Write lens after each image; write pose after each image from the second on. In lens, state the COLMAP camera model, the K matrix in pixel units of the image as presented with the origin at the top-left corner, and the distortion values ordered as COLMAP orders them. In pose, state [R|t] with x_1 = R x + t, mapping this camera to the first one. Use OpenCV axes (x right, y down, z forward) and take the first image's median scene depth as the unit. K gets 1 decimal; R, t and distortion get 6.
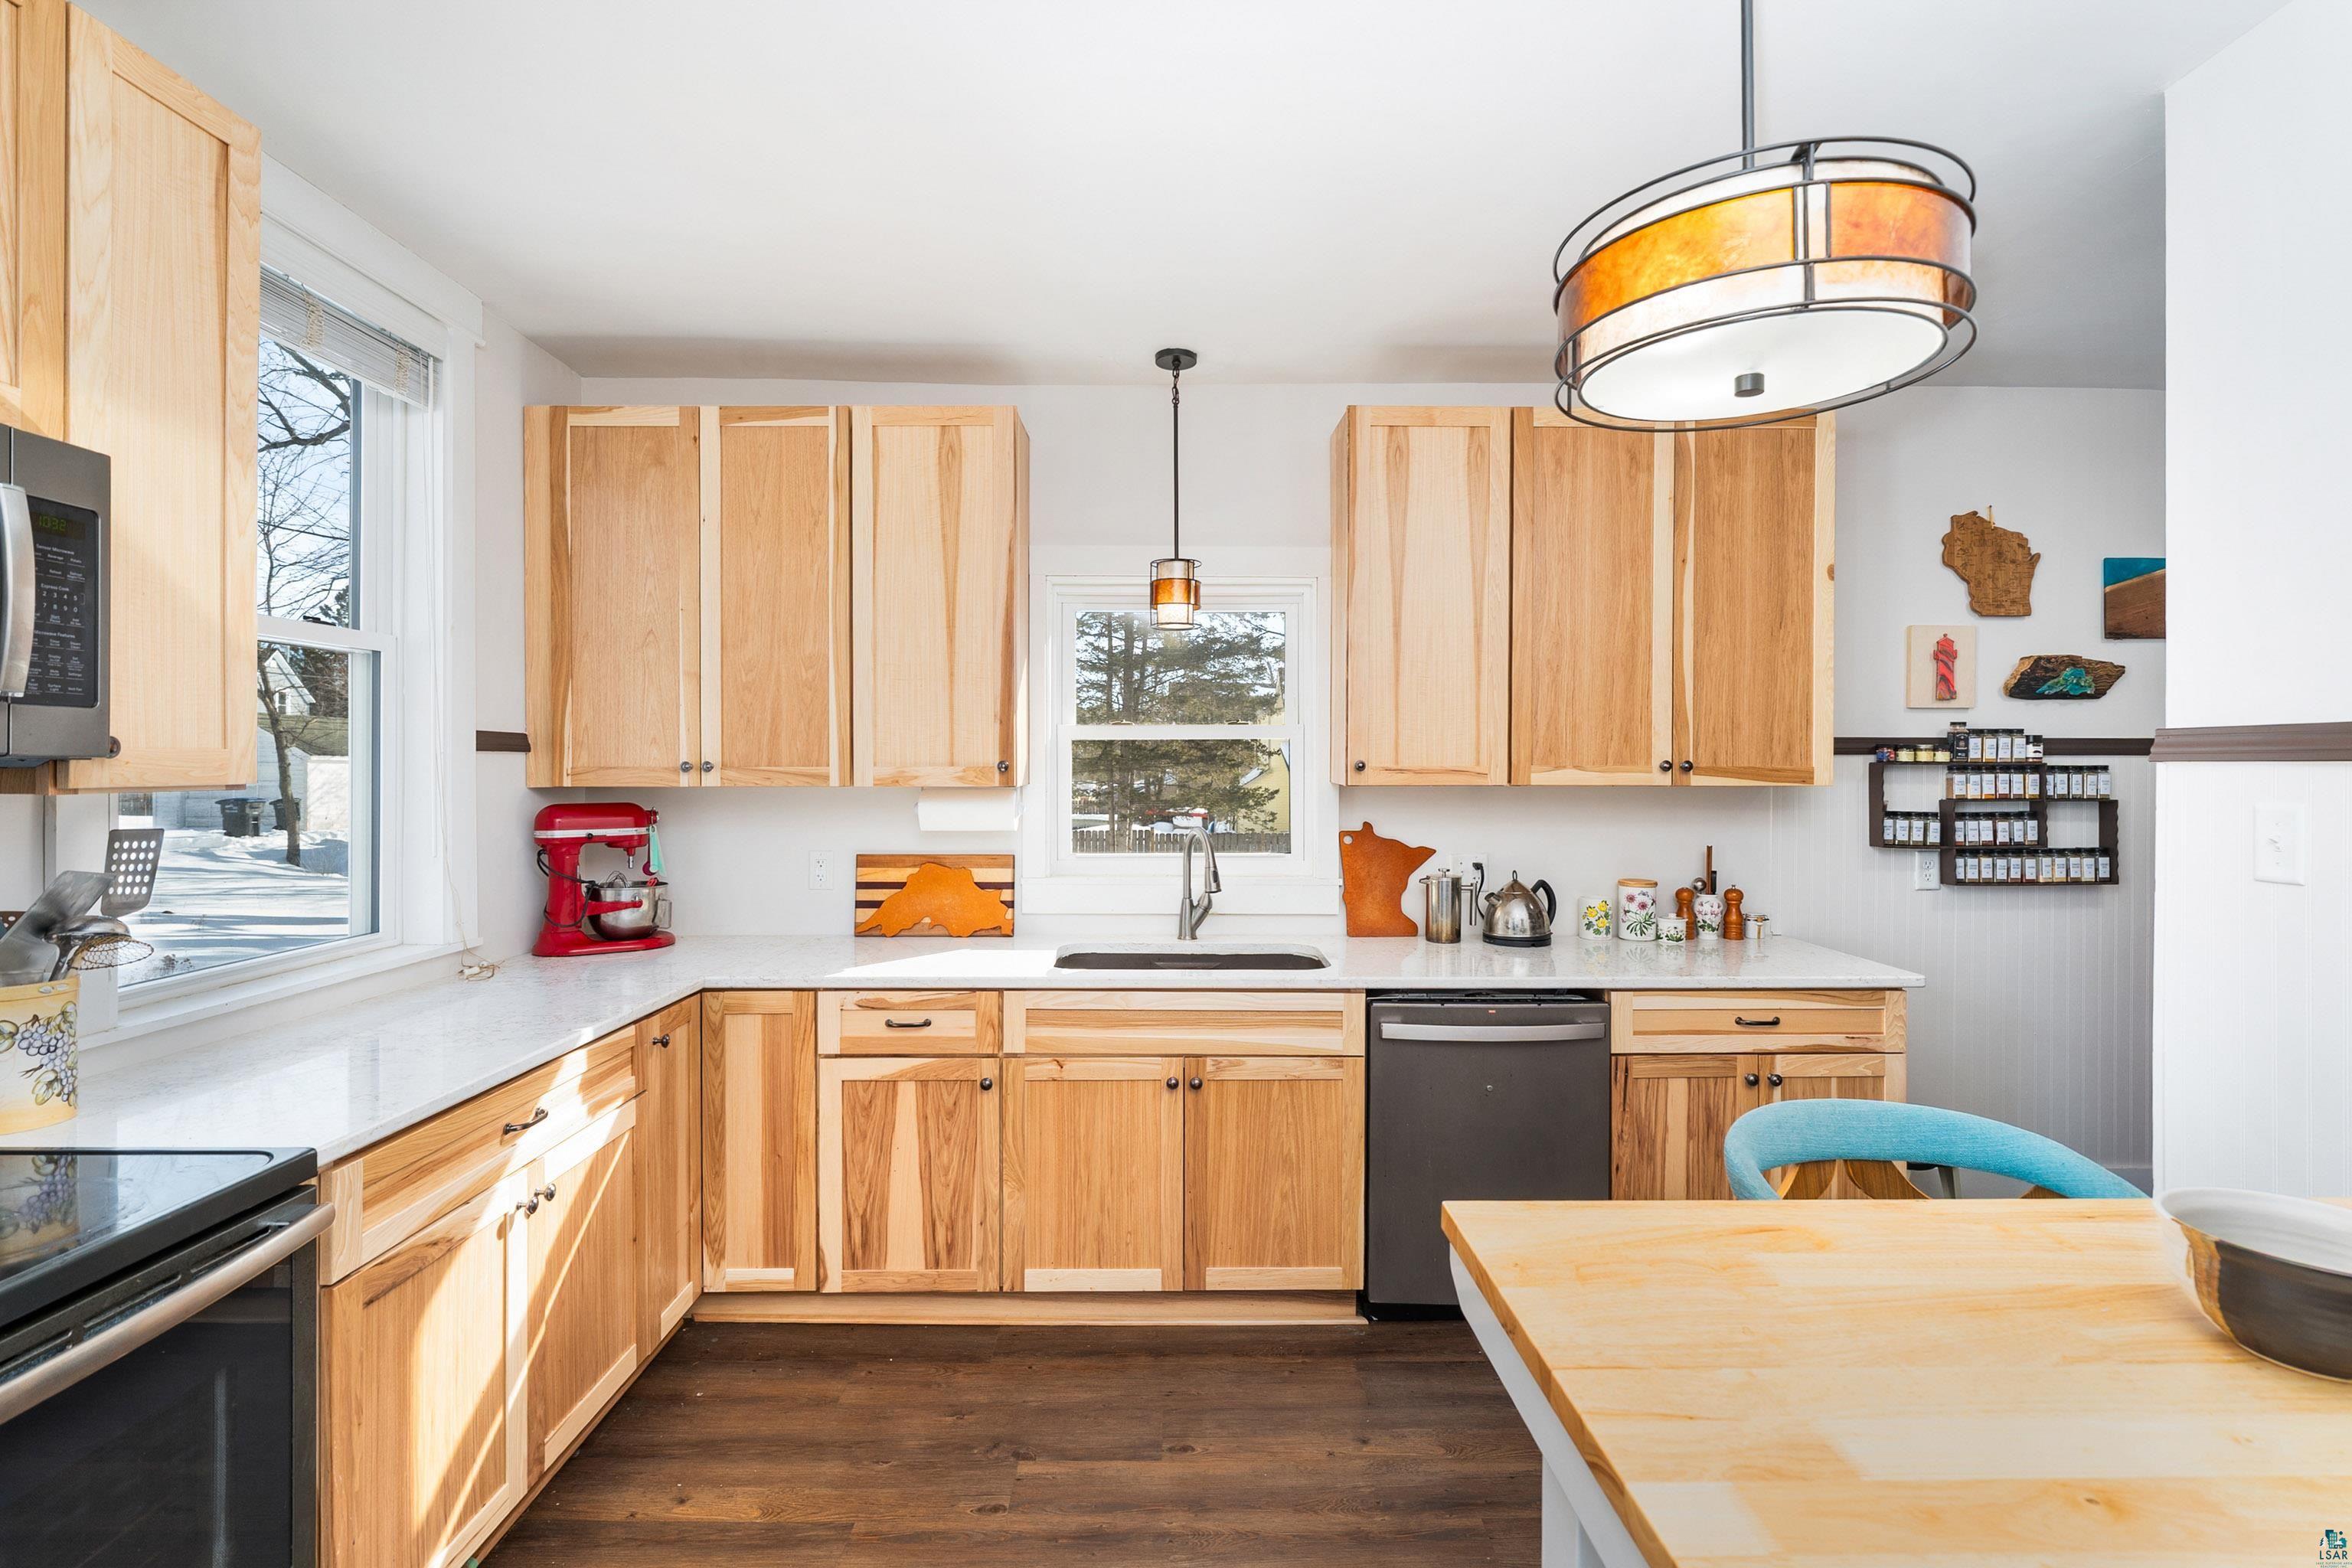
lens RADIAL K [[1081.2, 0, 1171.0], [0, 1081.2, 770.7], [0, 0, 1]] dist [-0.004237, 0.000133]
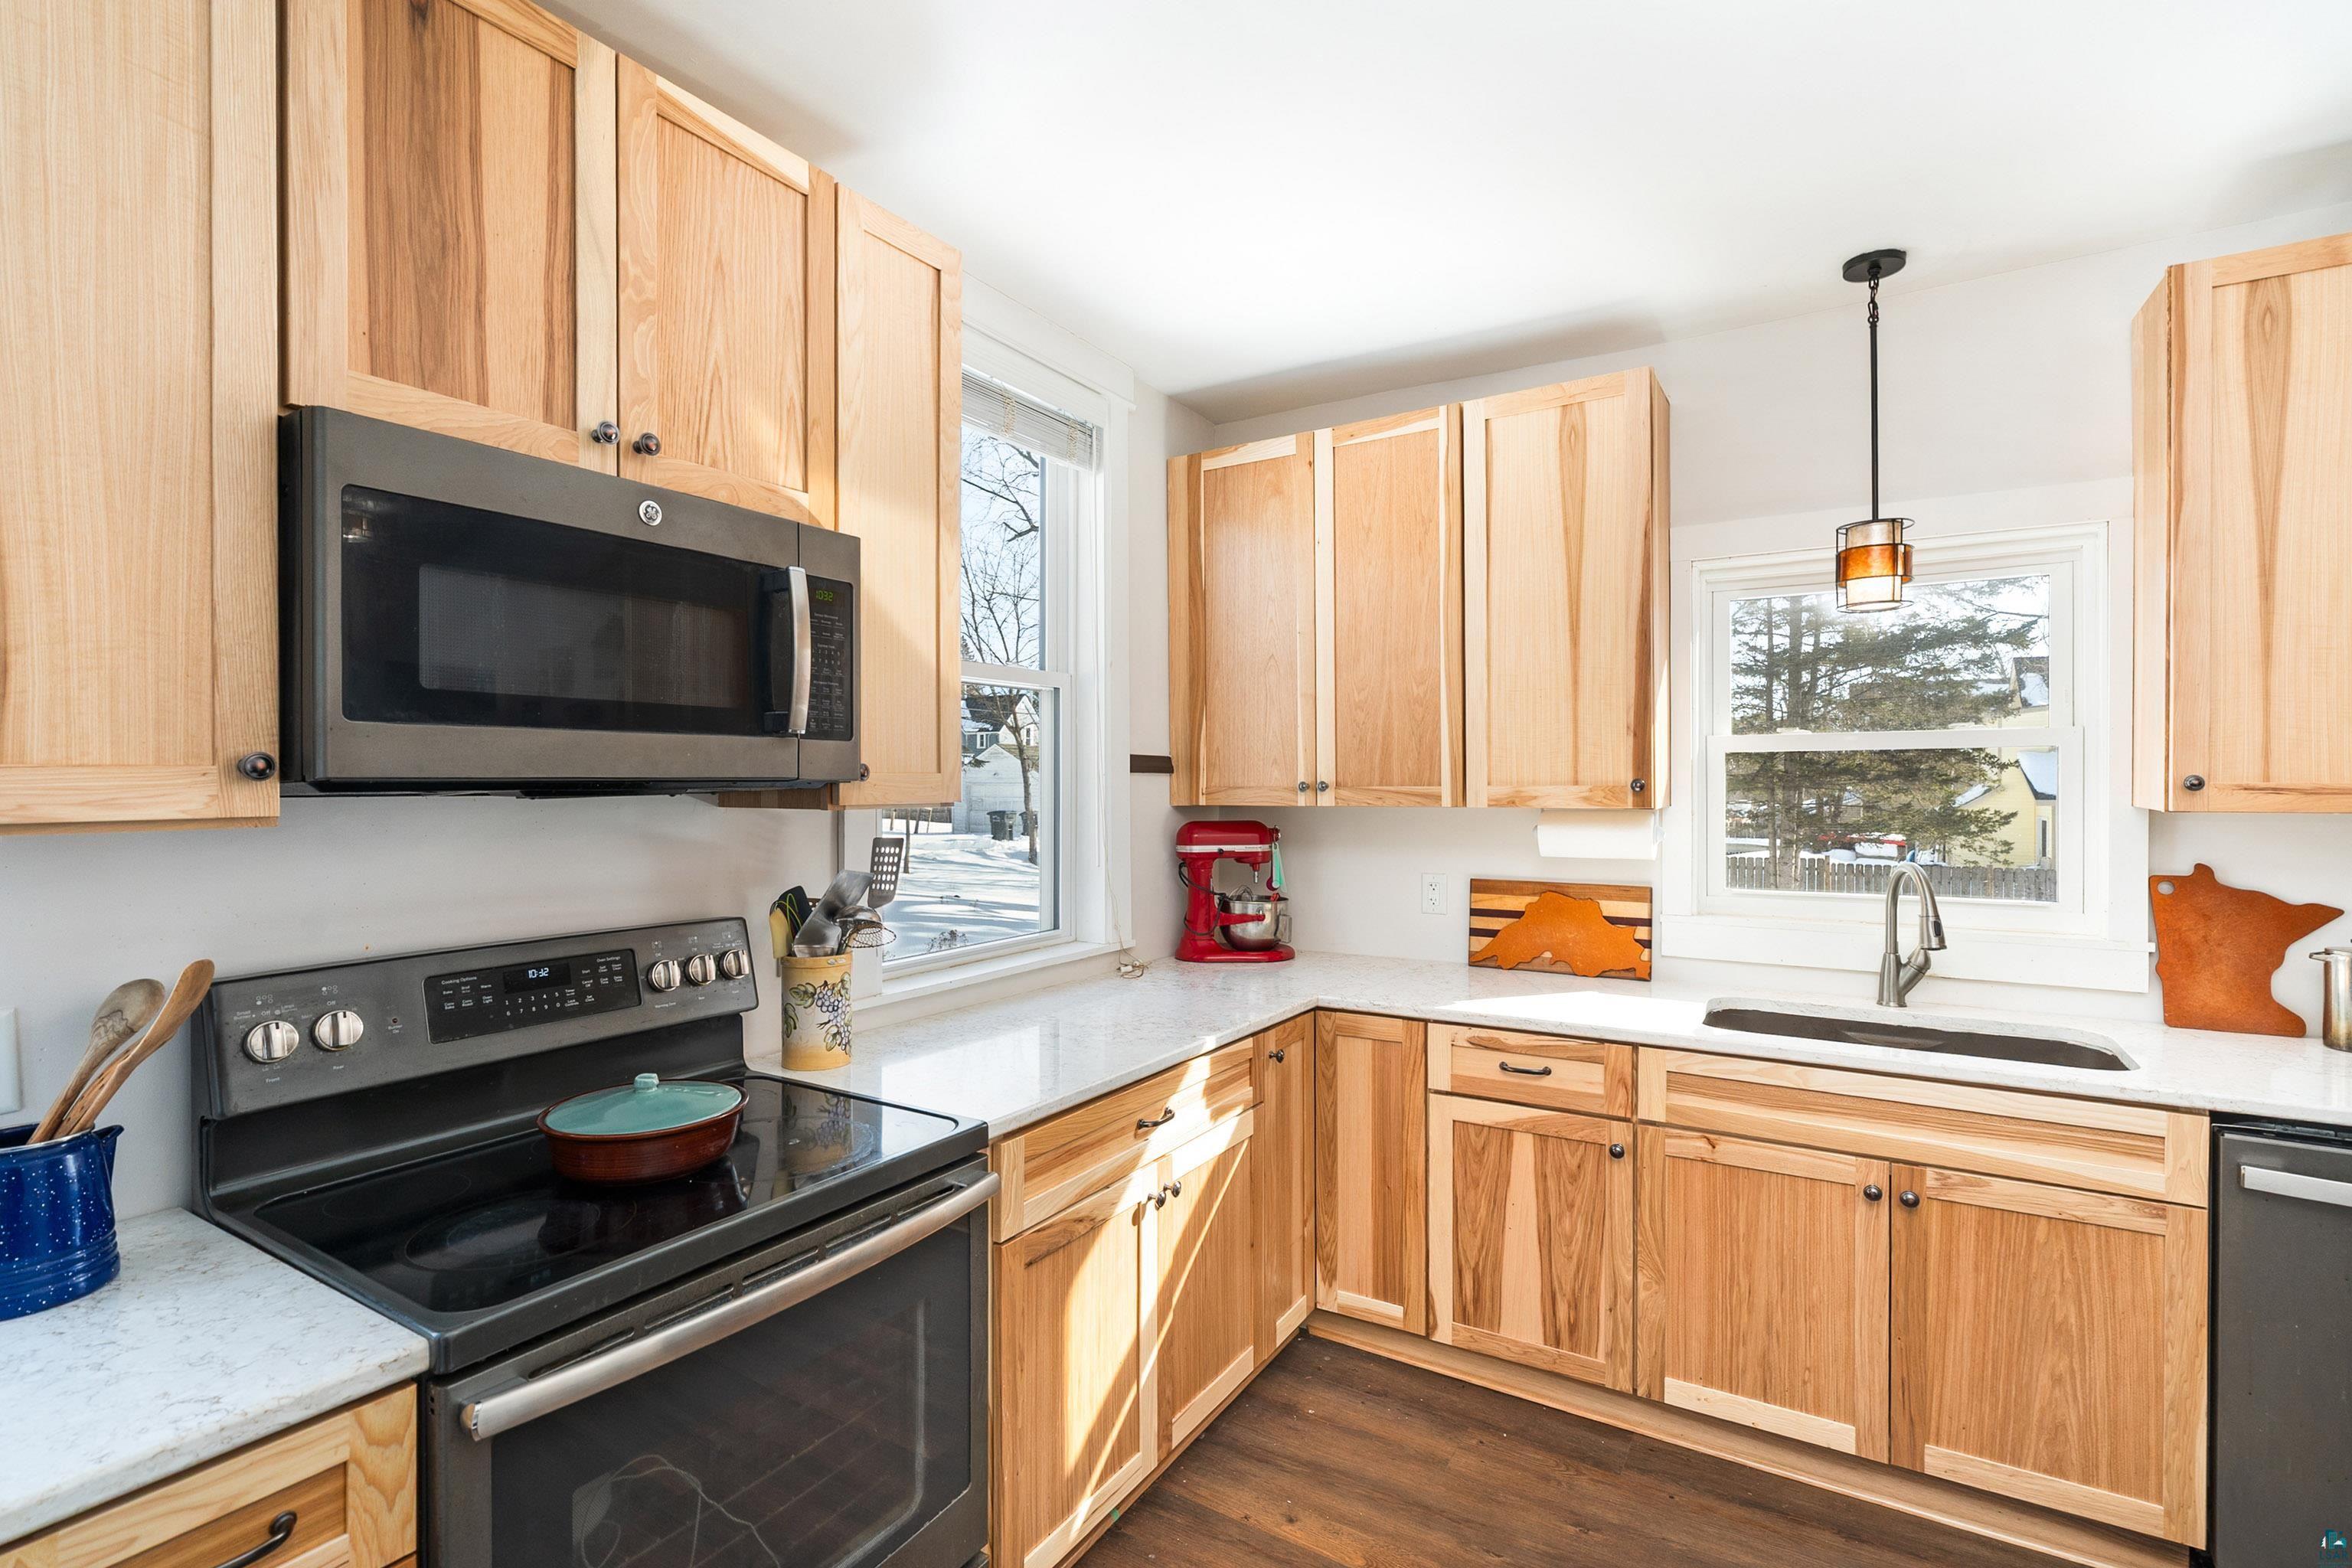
lens RADIAL K [[1086.0, 0, 1159.2], [0, 1086.0, 789.0], [0, 0, 1]] dist [-0.010086, 0.004262]
pose [[0.842169, -0.000719, -0.539214, -0.009957], [0.000761, 1.000000, -0.000145, -0.001117], [0.539214, -0.000288, 0.842169, 0.061792]]
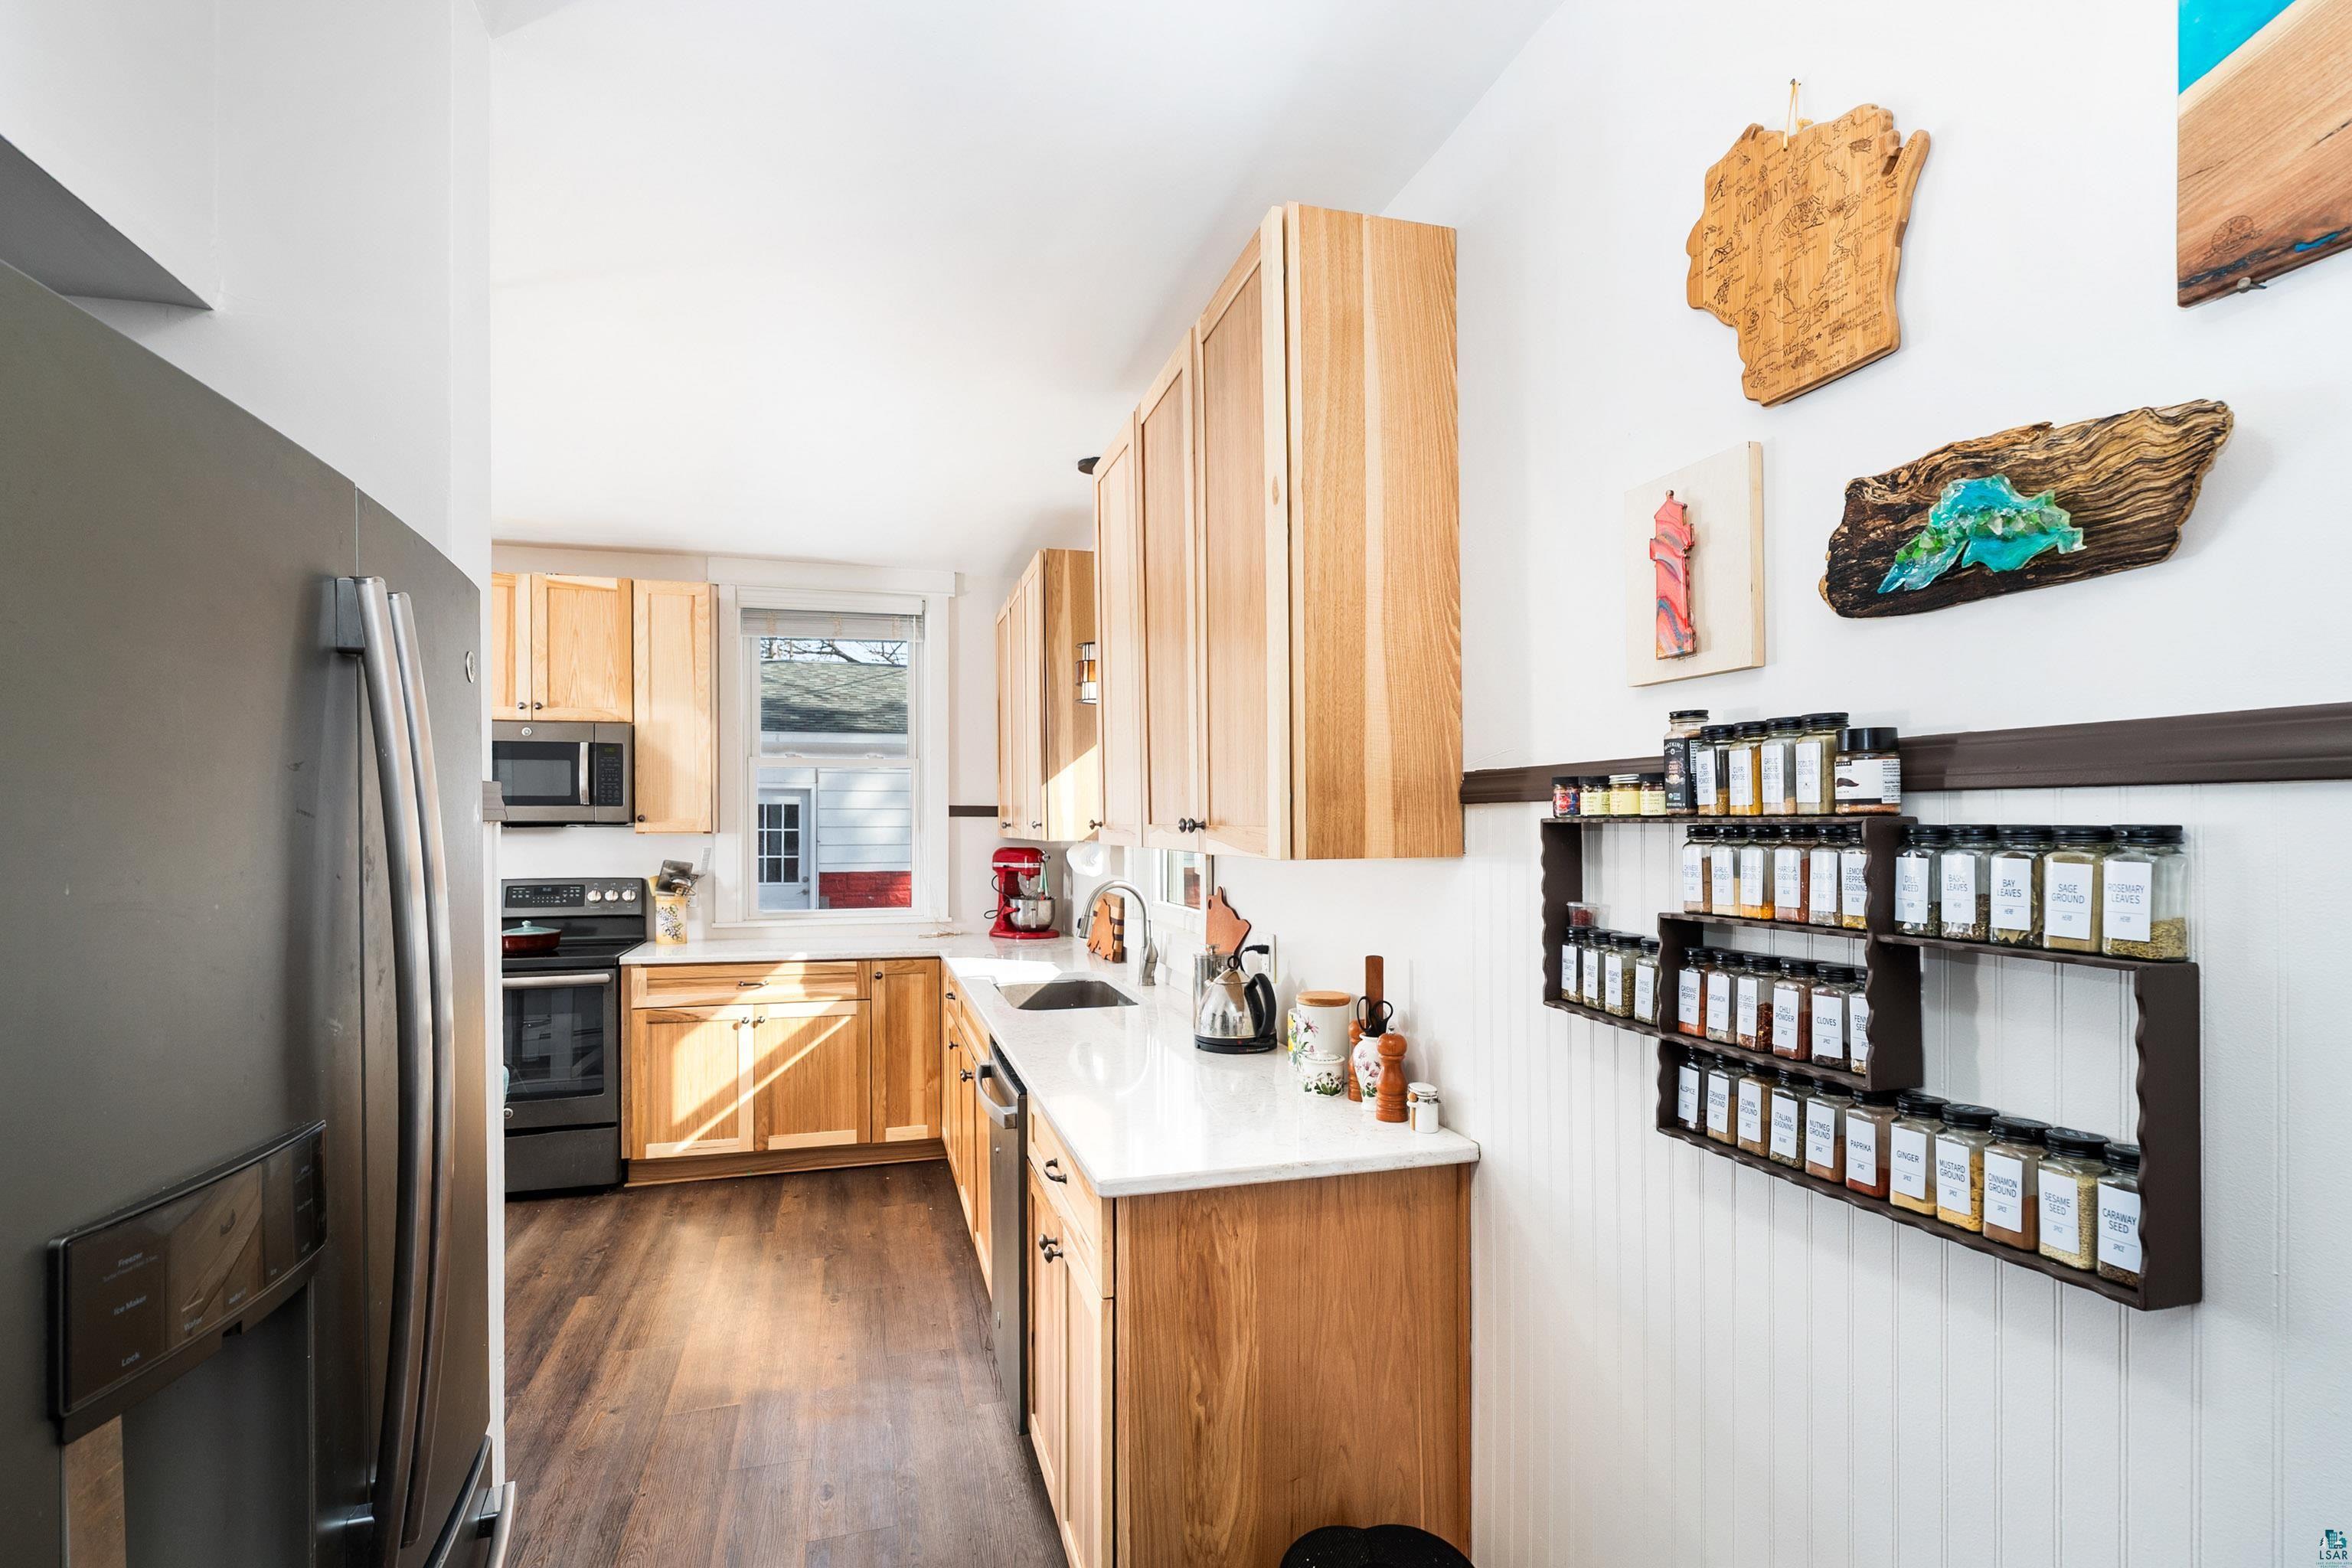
lens RADIAL K [[1096.6, 0, 1160.0], [0, 1096.6, 823.6], [0, 0, 1]] dist [-0.002791, -0.000162]
pose [[0.257863, -0.000146, -0.966181, 1.175189], [-0.003369, 0.999994, -0.001051, -0.004624], [0.966176, 0.003526, 0.257861, 0.797154]]
